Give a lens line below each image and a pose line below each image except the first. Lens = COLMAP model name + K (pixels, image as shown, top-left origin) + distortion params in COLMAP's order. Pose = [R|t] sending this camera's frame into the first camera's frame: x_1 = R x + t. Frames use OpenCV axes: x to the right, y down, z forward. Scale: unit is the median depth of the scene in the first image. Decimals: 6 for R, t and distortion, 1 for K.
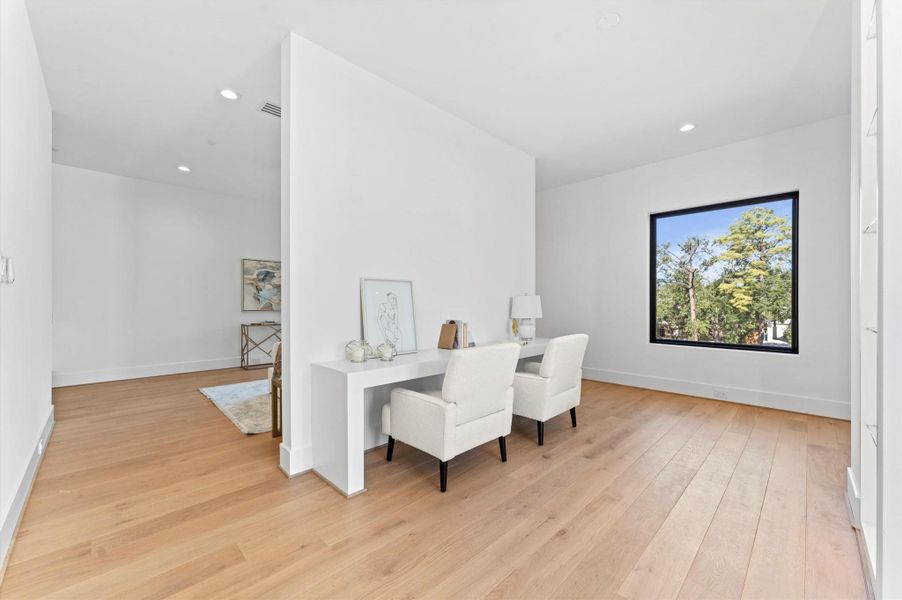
lens RADIAL K [[360.7, 0, 447.4], [0, 360.7, 299.7], [0, 0, 1]] dist [-0.002130, 0.000085]
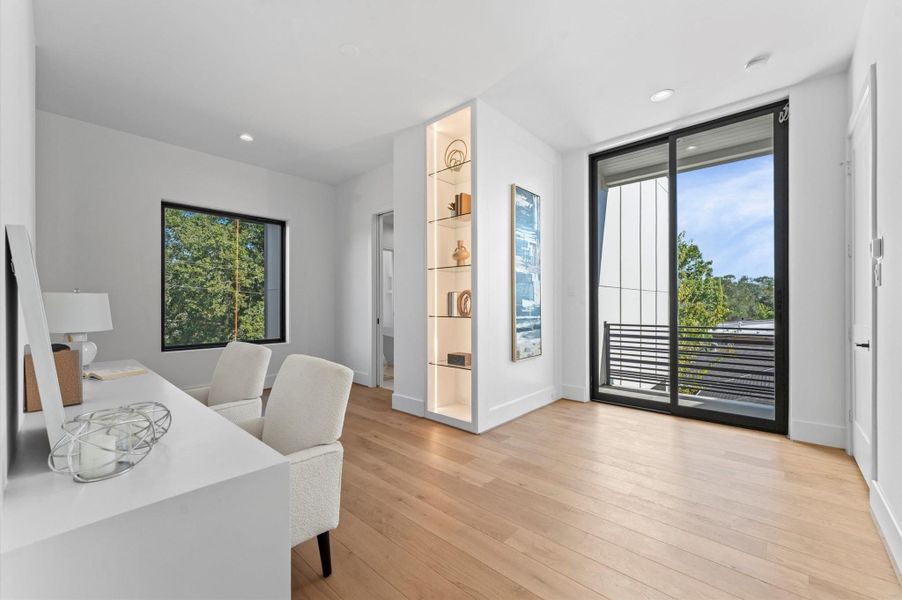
lens RADIAL K [[360.7, 0, 447.4], [0, 360.7, 299.7], [0, 0, 1]] dist [-0.002130, 0.000085]
pose [[-0.054449, 0.006439, 0.998496, -0.780235], [-0.006362, 0.999957, -0.006795, -0.000590], [-0.998496, -0.006722, -0.054405, 0.866808]]
